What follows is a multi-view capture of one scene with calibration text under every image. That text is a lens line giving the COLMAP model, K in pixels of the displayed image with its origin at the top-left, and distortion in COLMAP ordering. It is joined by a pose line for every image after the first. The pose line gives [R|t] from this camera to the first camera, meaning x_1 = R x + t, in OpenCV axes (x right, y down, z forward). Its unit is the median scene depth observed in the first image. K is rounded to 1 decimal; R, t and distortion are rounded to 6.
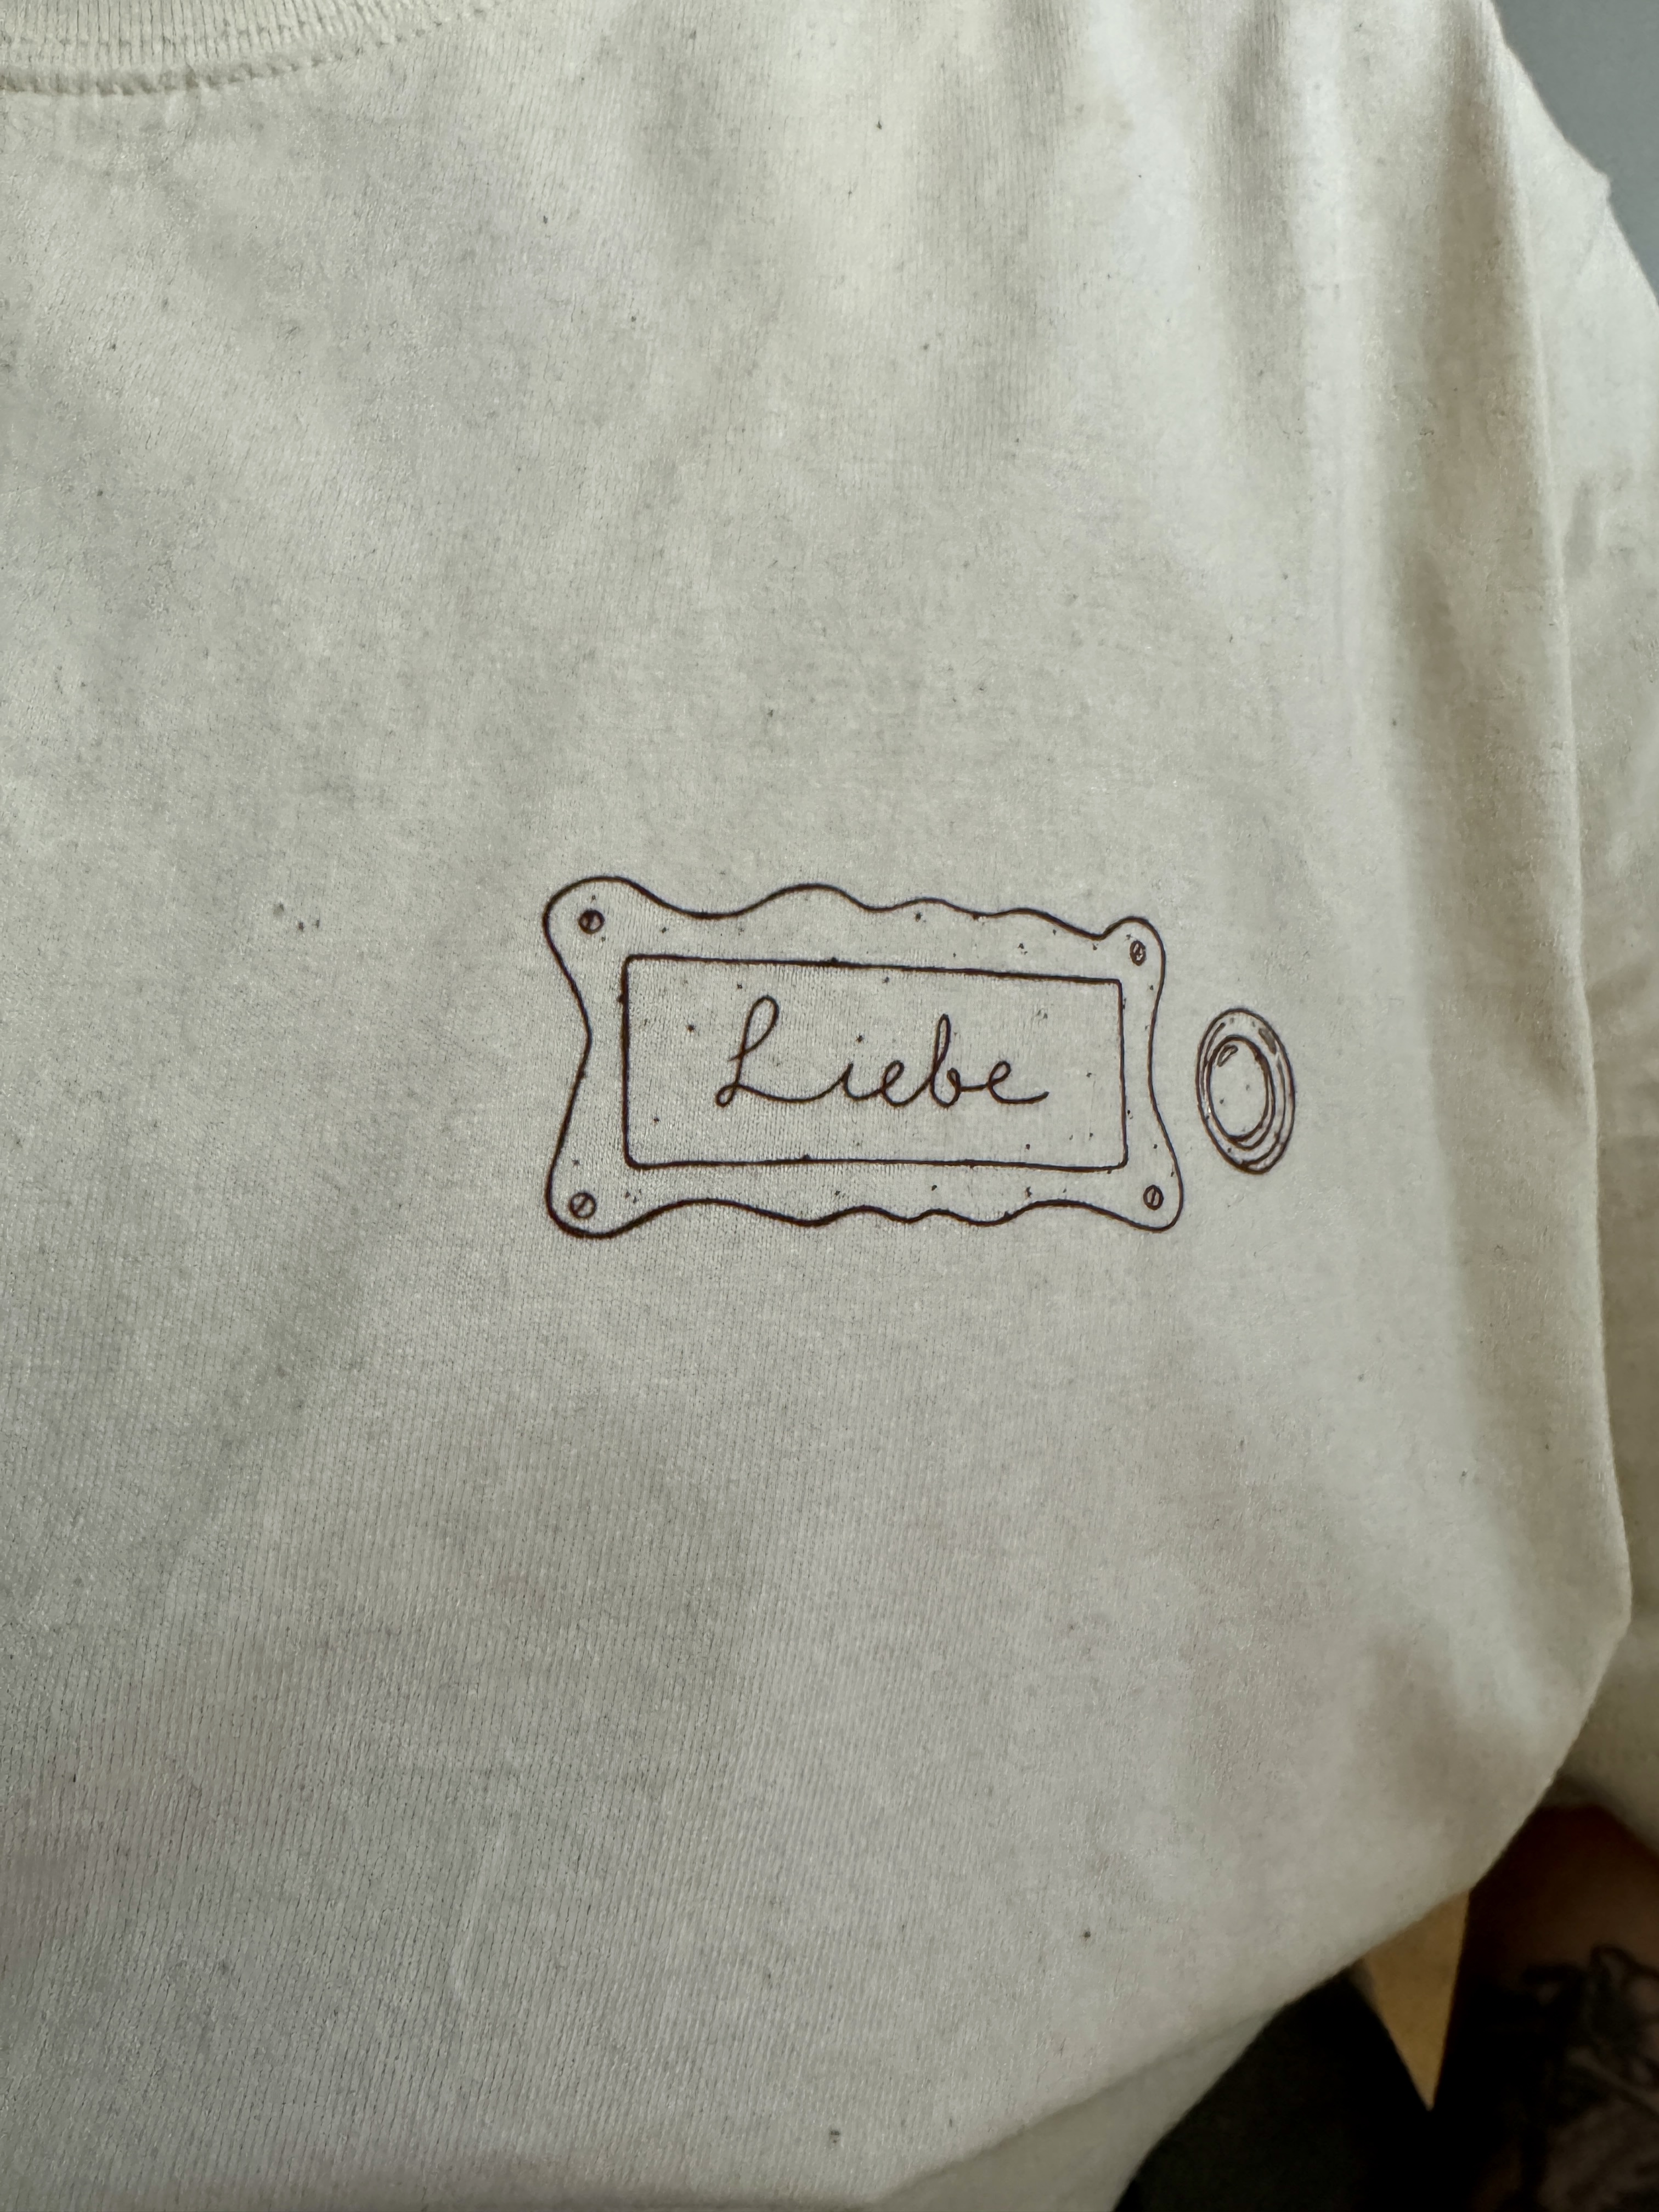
lens RADIAL K [[1567.0, 0, 825.0], [0, 1567.0, 1111.9], [0, 0, 1]] dist [-0.001062, -0.000573]
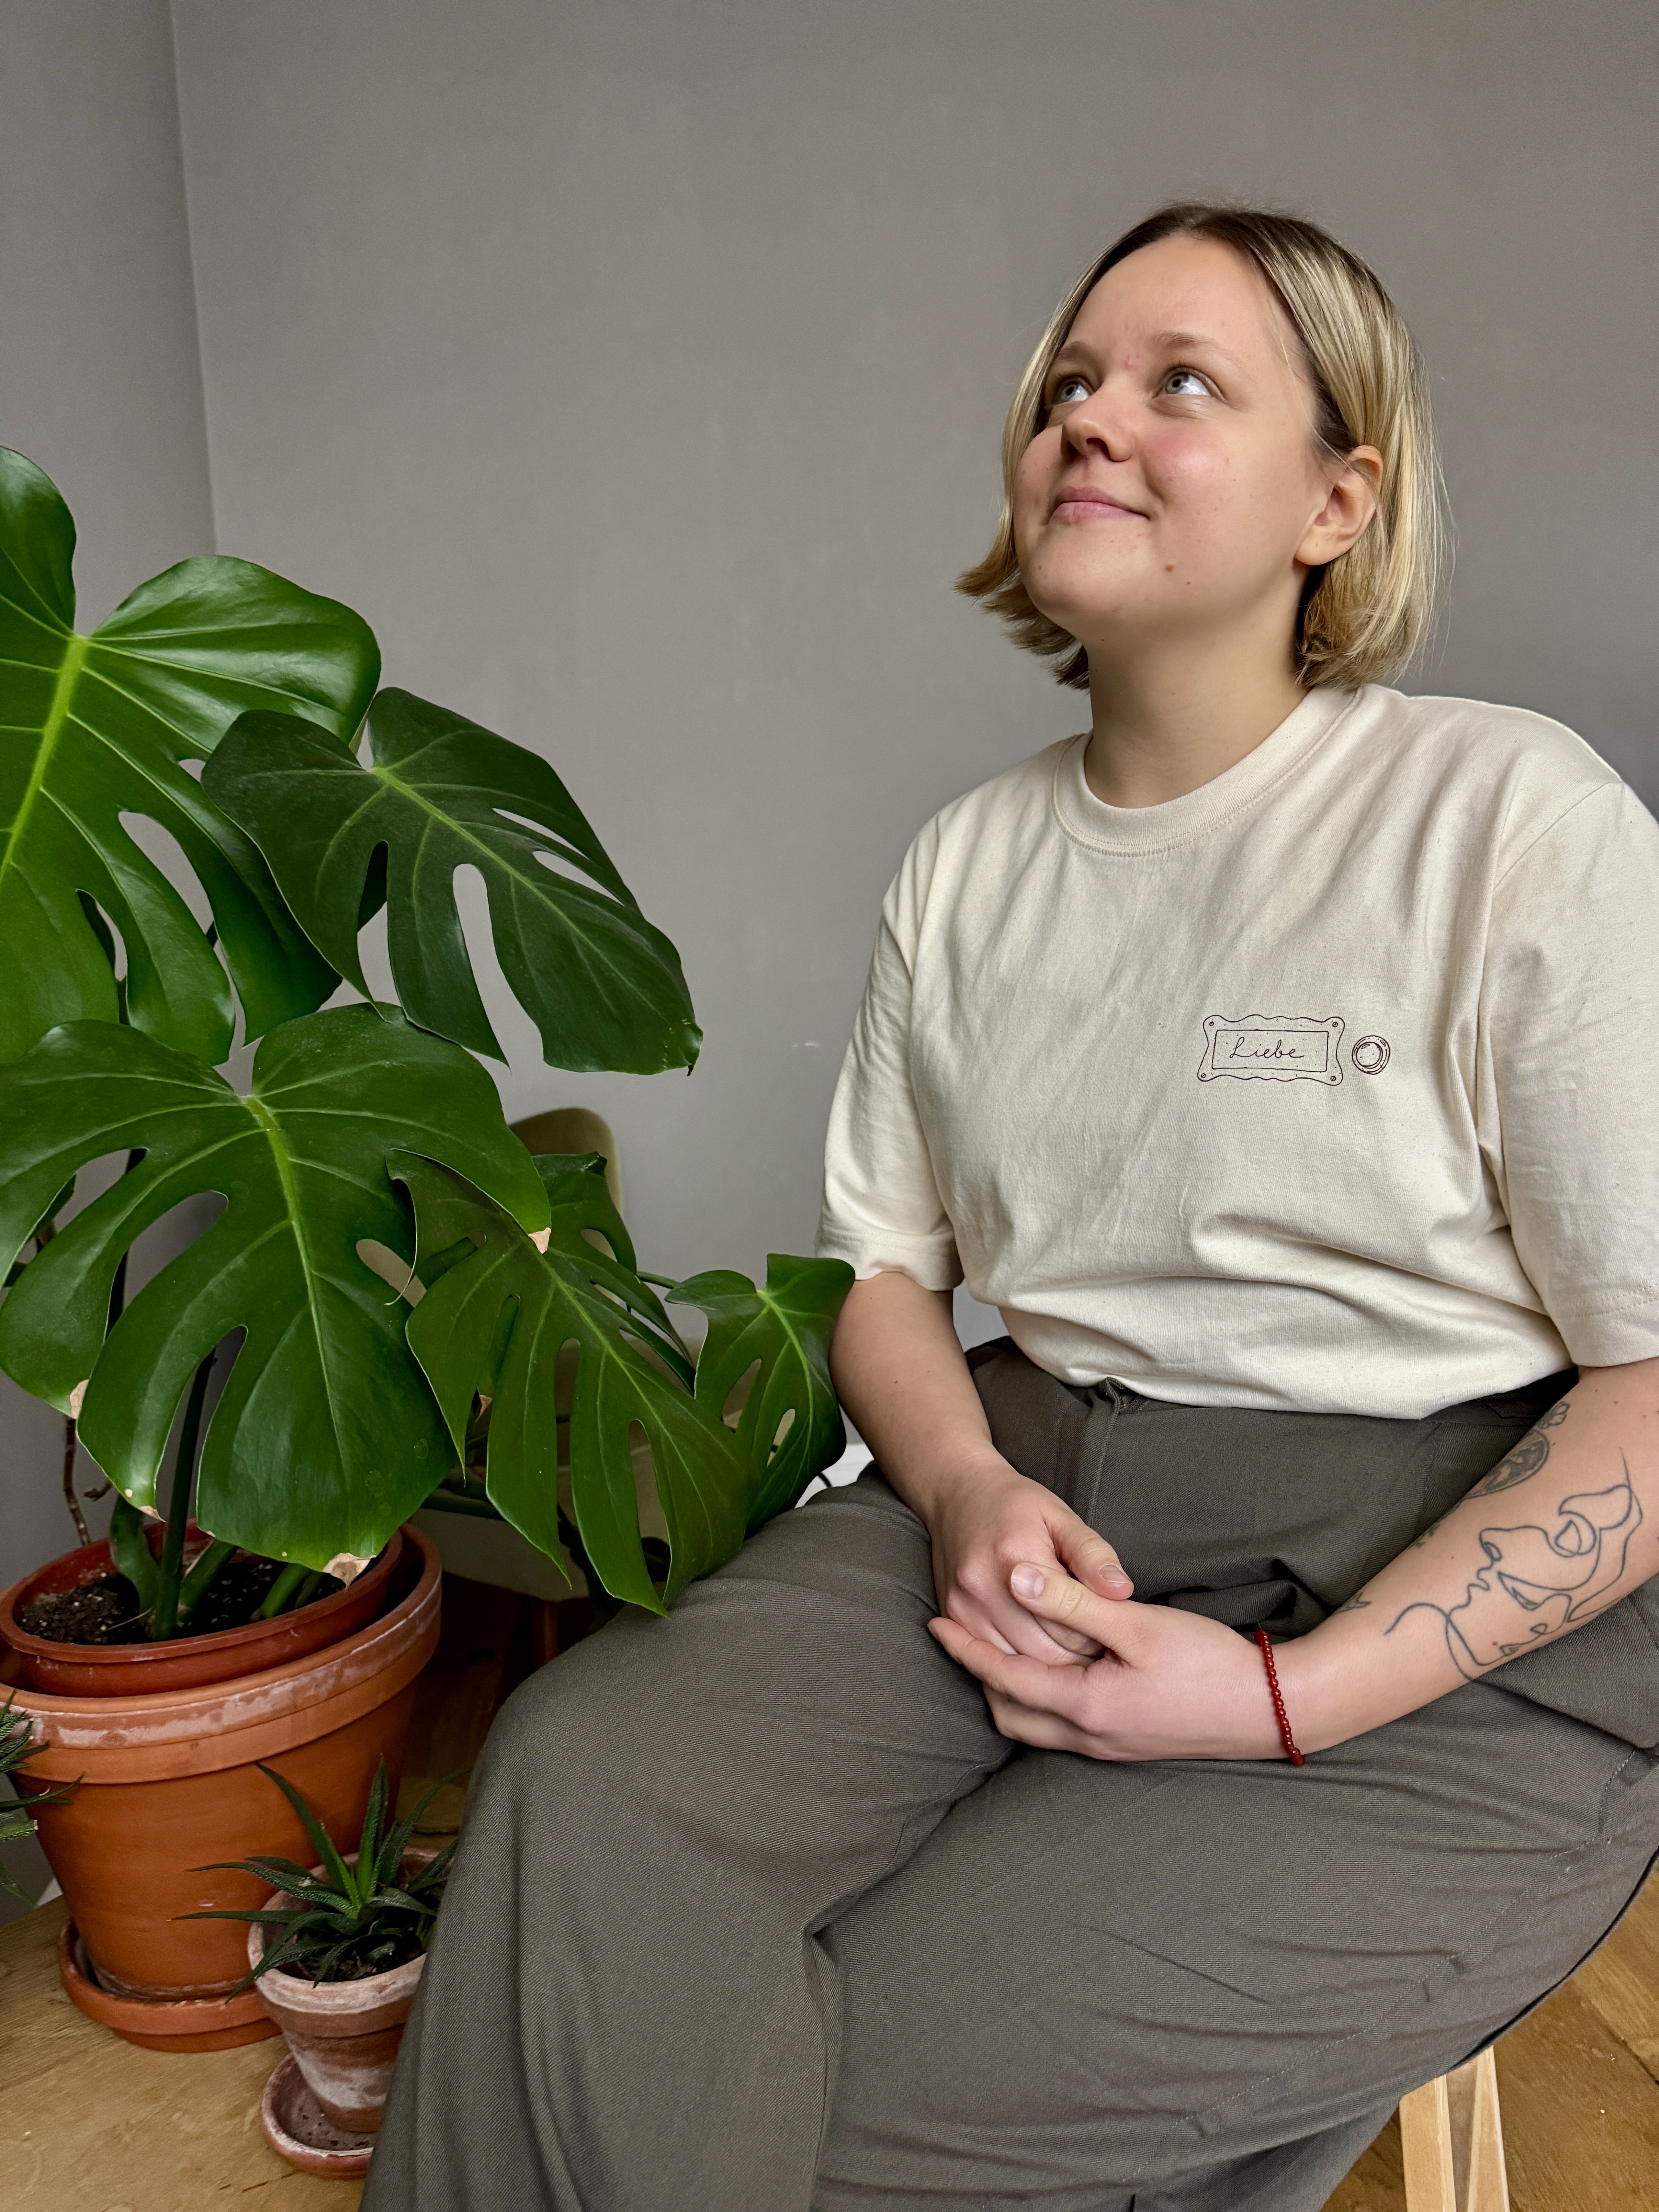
lens RADIAL K [[1567.0, 0, 827.3], [0, 1567.0, 1105.3], [0, 0, 1]] dist [-0.001062, -0.000573]
pose [[0.711205, 0.004592, -0.702970, 2.621762], [-0.021933, 0.999637, -0.015659, 0.262850], [0.702643, 0.026555, 0.711047, -3.637573]]
